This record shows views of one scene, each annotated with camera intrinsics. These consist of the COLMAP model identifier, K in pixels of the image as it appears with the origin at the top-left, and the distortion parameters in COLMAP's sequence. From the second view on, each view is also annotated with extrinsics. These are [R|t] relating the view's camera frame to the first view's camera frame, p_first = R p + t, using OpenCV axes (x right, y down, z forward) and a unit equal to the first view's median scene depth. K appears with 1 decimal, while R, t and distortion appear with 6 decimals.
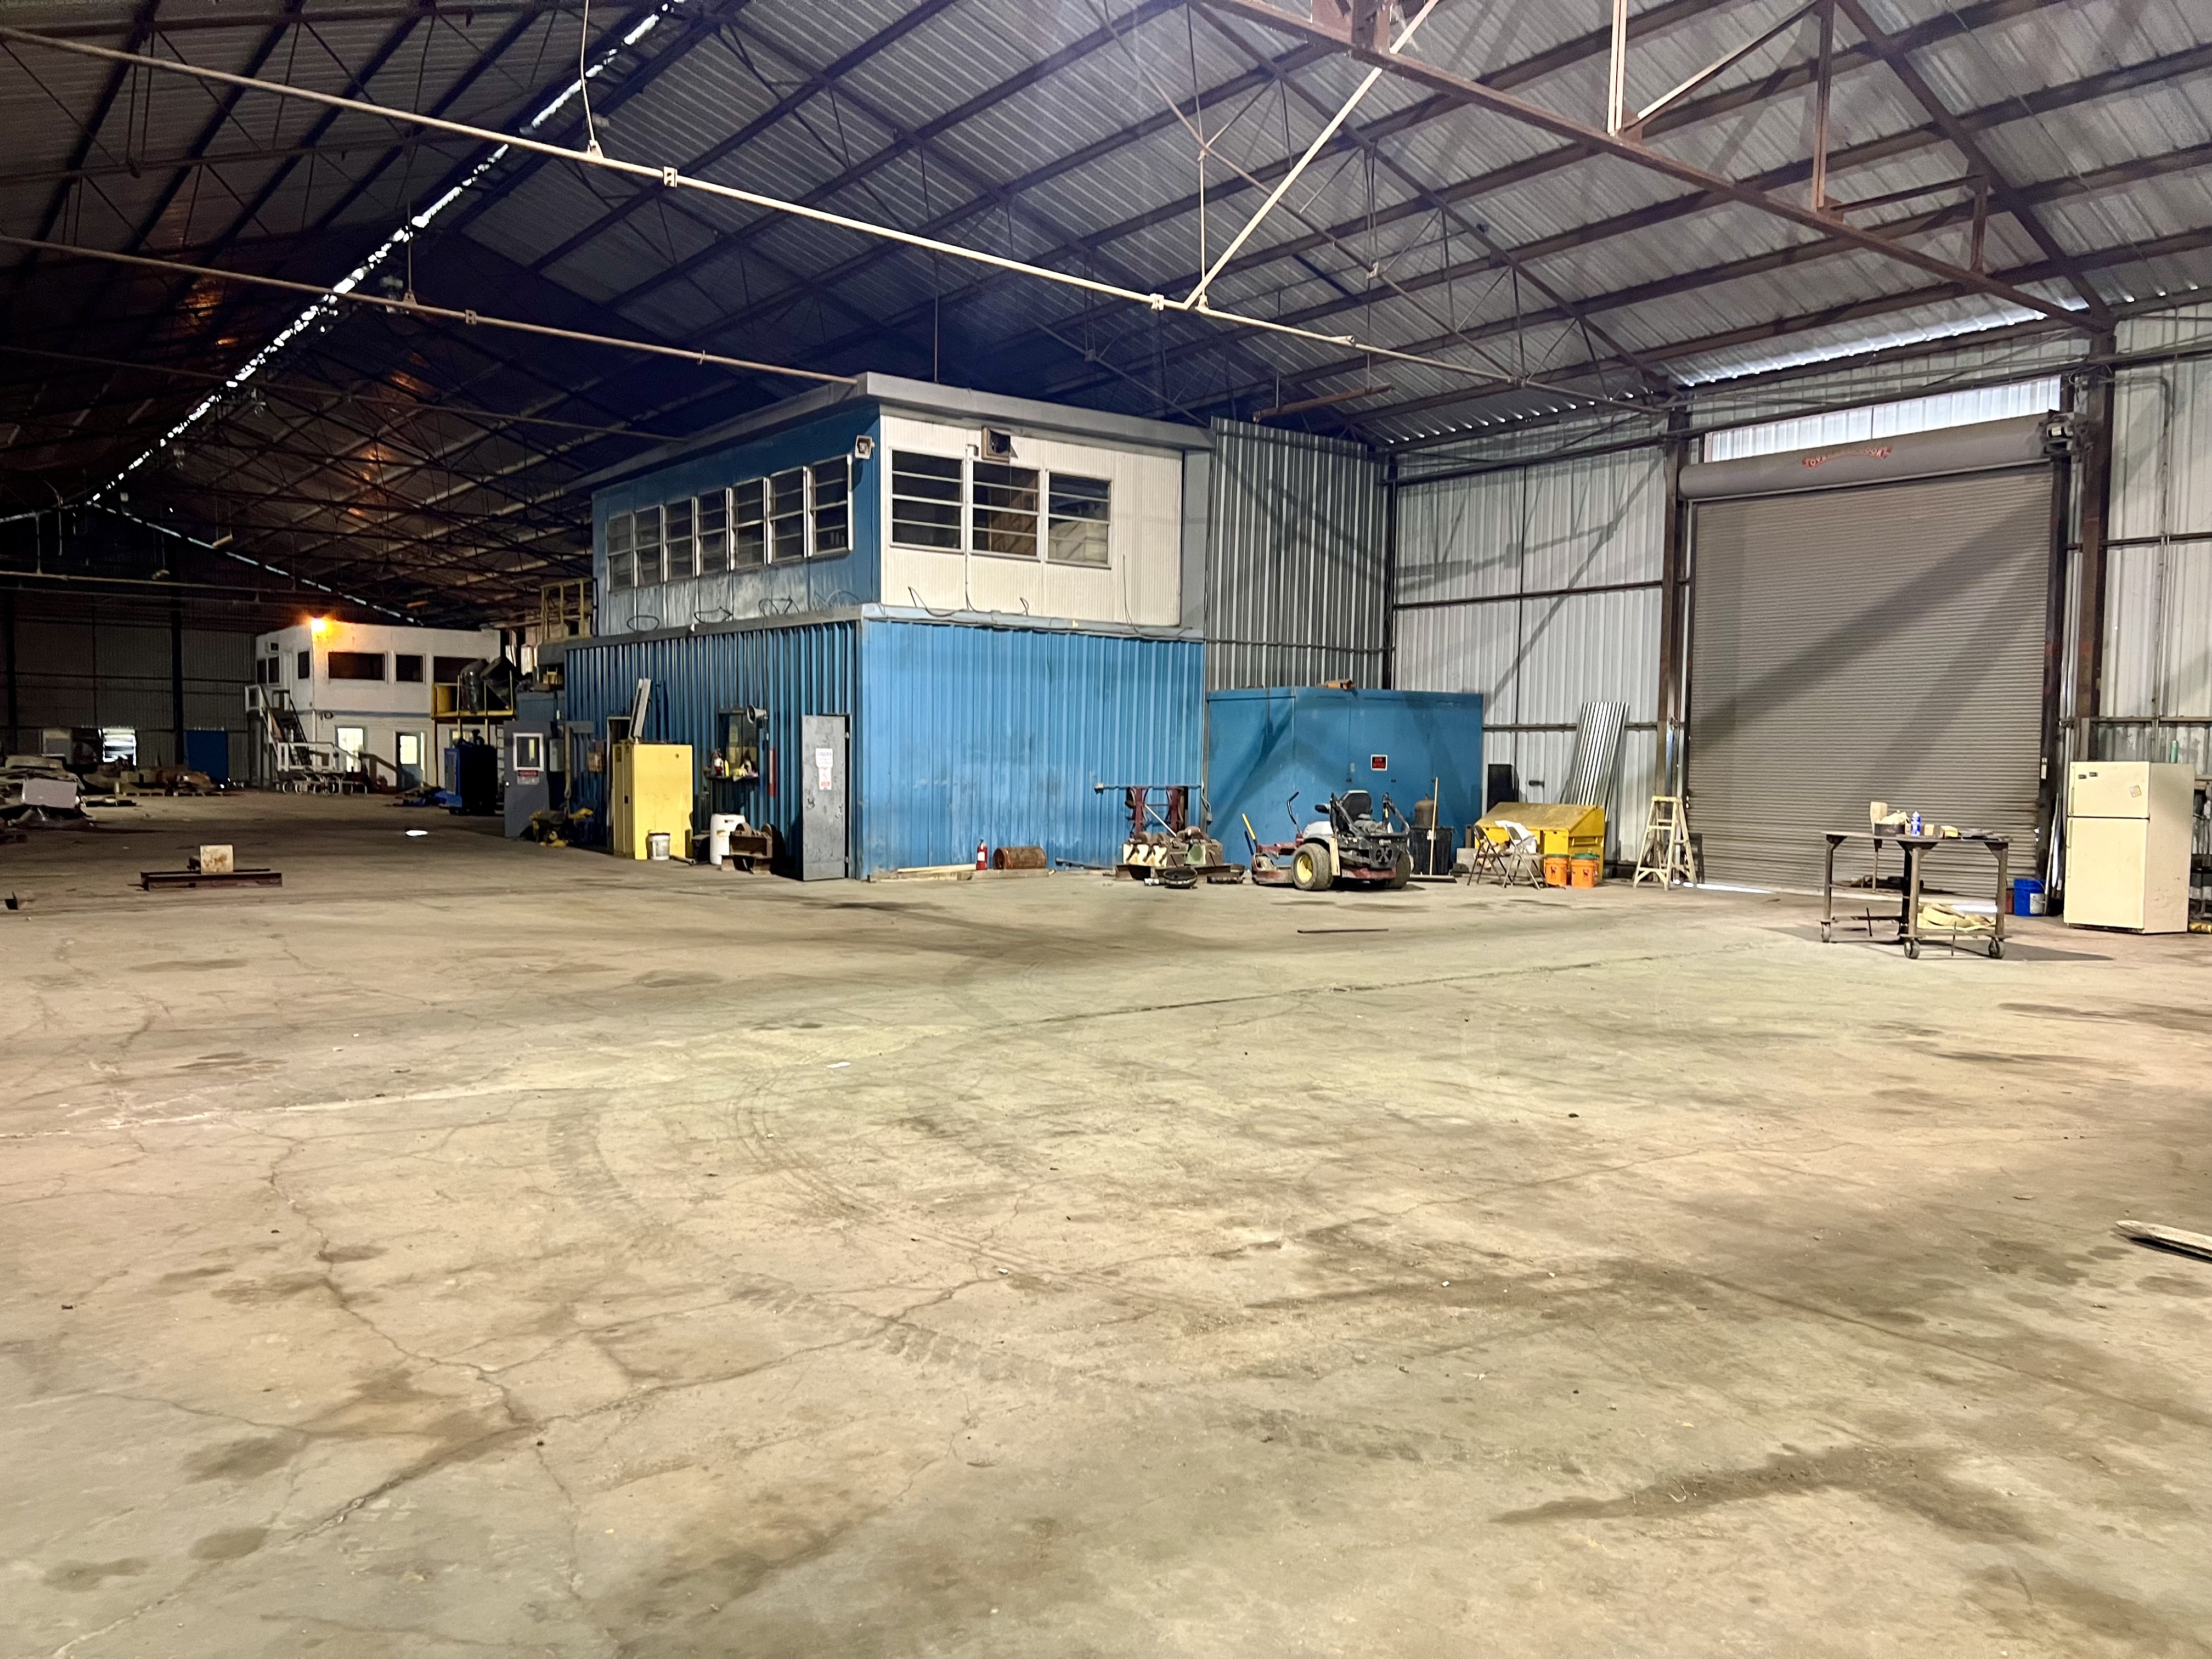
lens RADIAL K [[1666.5, 0, 1035.7], [0, 1666.5, 867.5], [0, 0, 1]] dist [0.151238, -0.330478]
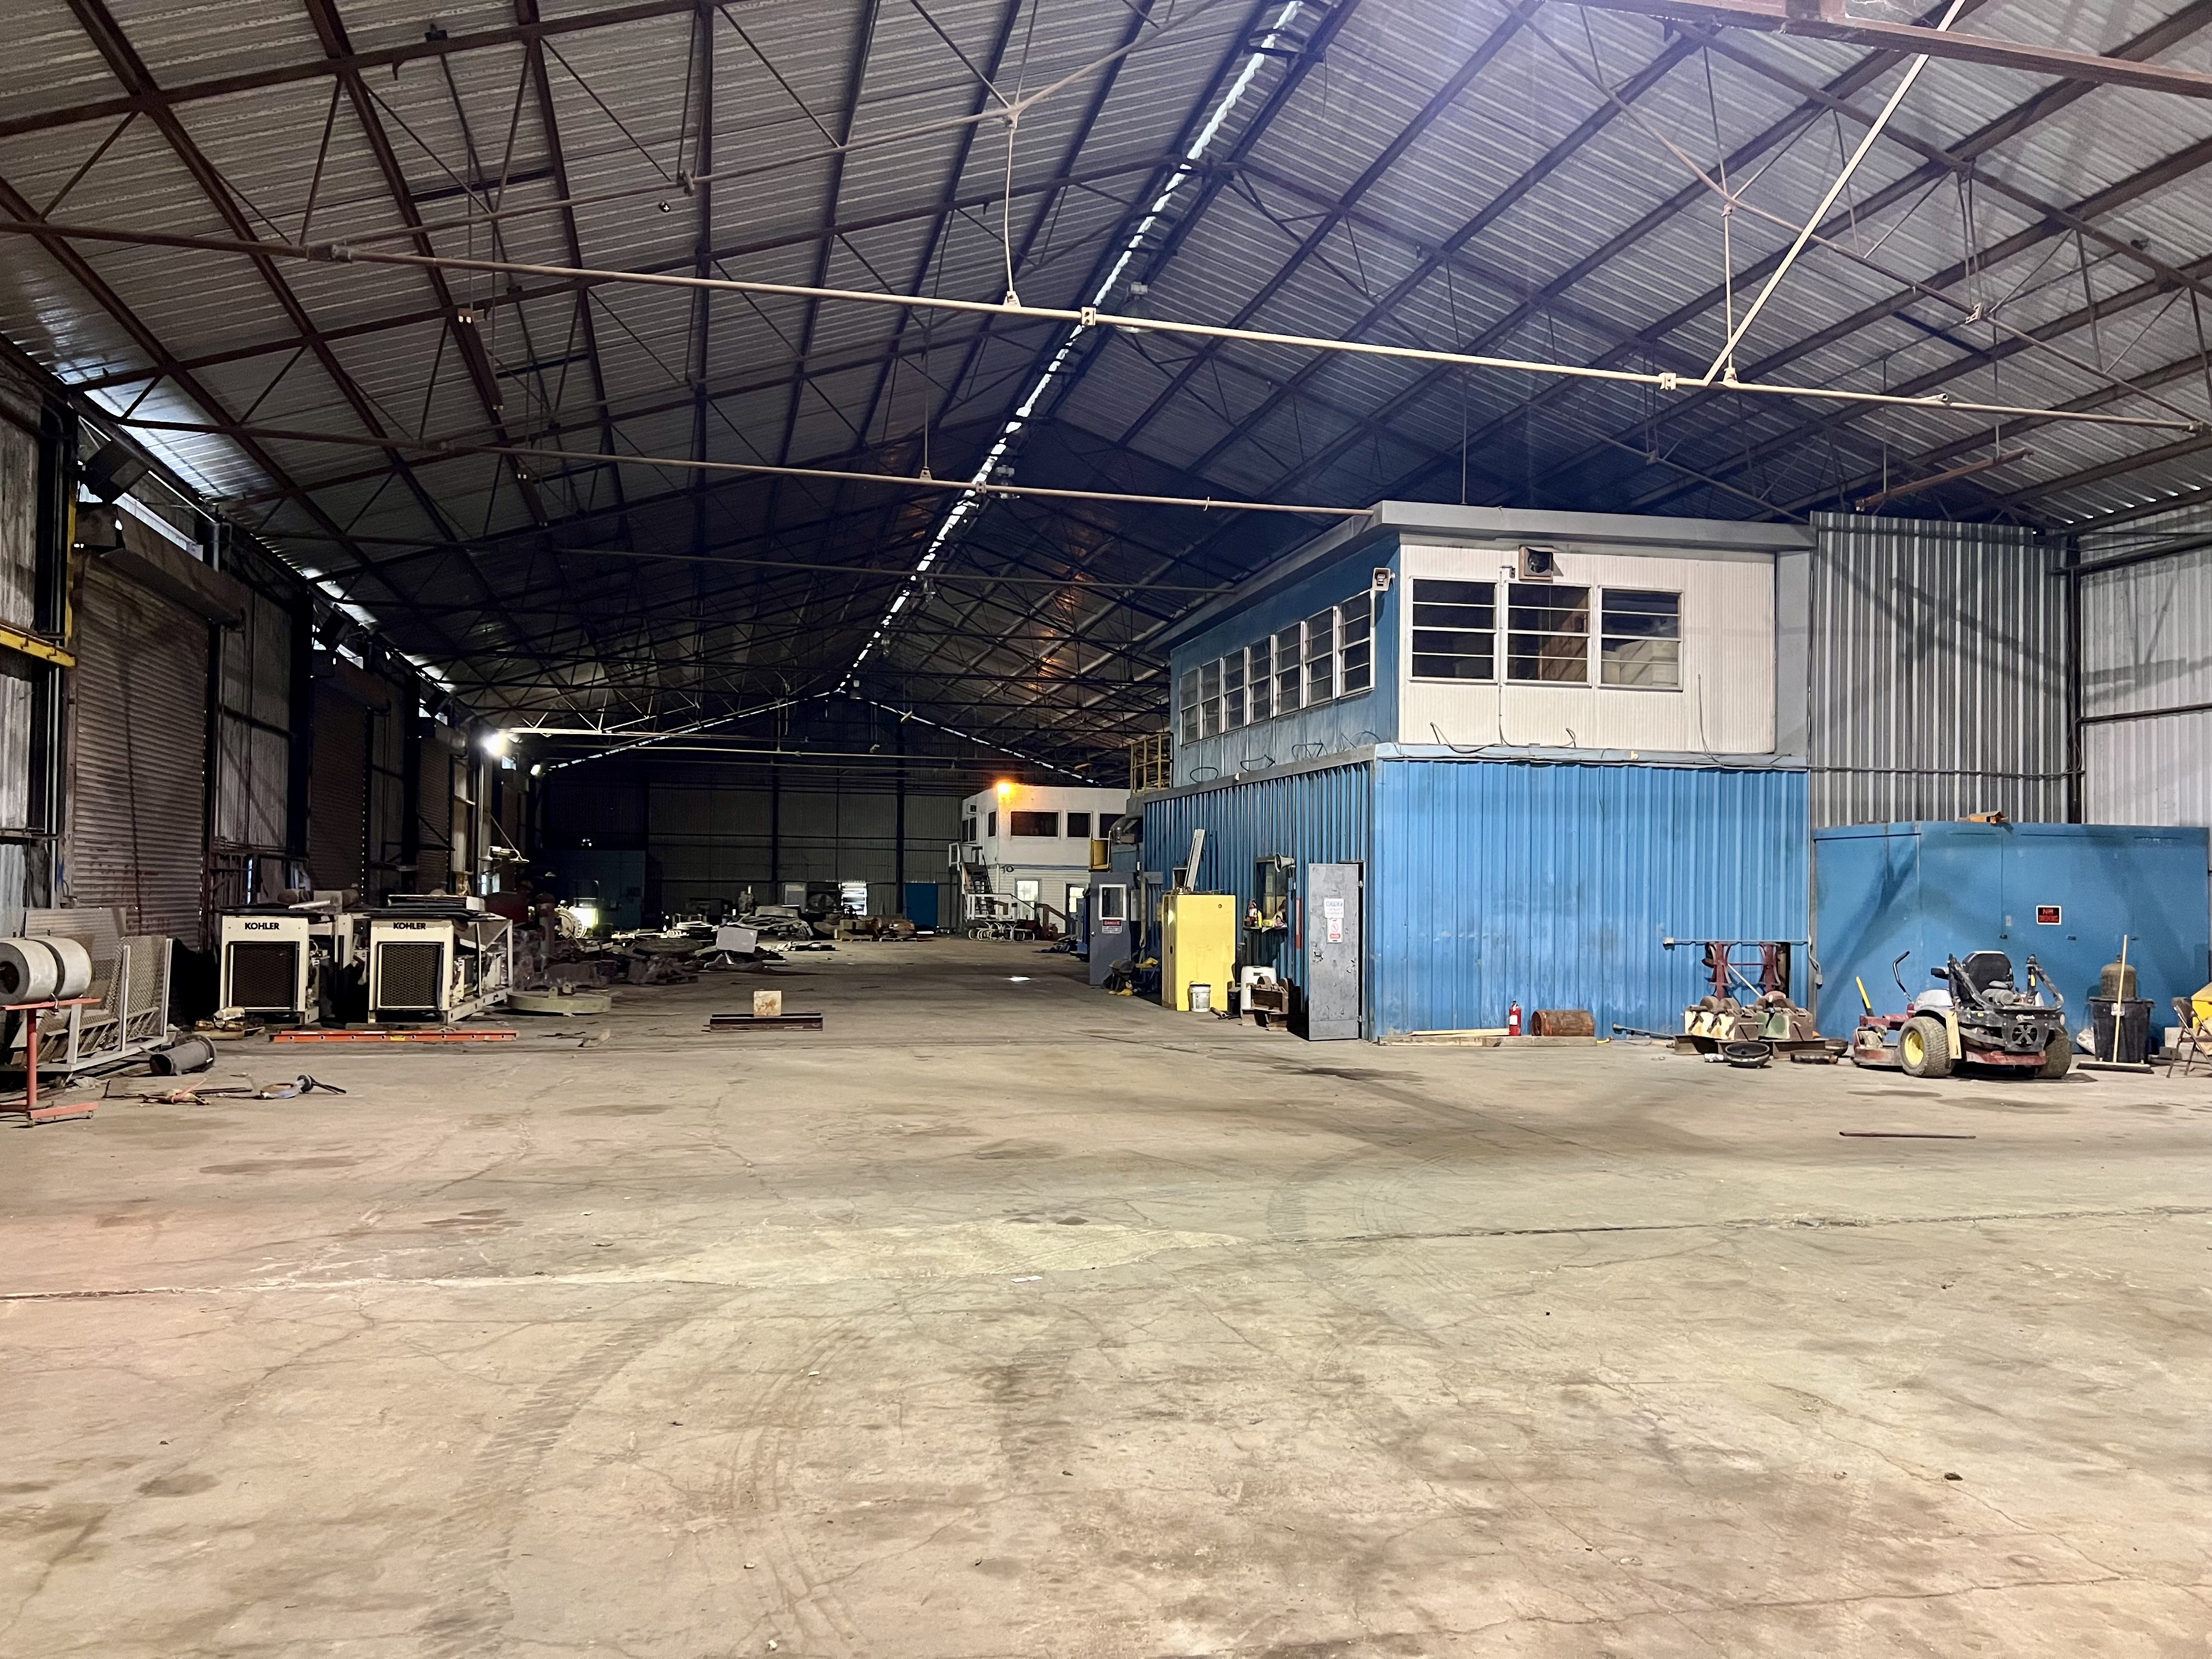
lens RADIAL K [[1641.9, 0, 1066.6], [0, 1641.9, 866.4], [0, 0, 1]] dist [0.064418, -0.071724]
pose [[0.916071, -0.009822, -0.400896, 0.100103], [-0.025835, 0.996178, -0.083441, -0.008442], [0.400183, 0.086795, 0.912316, 0.101201]]
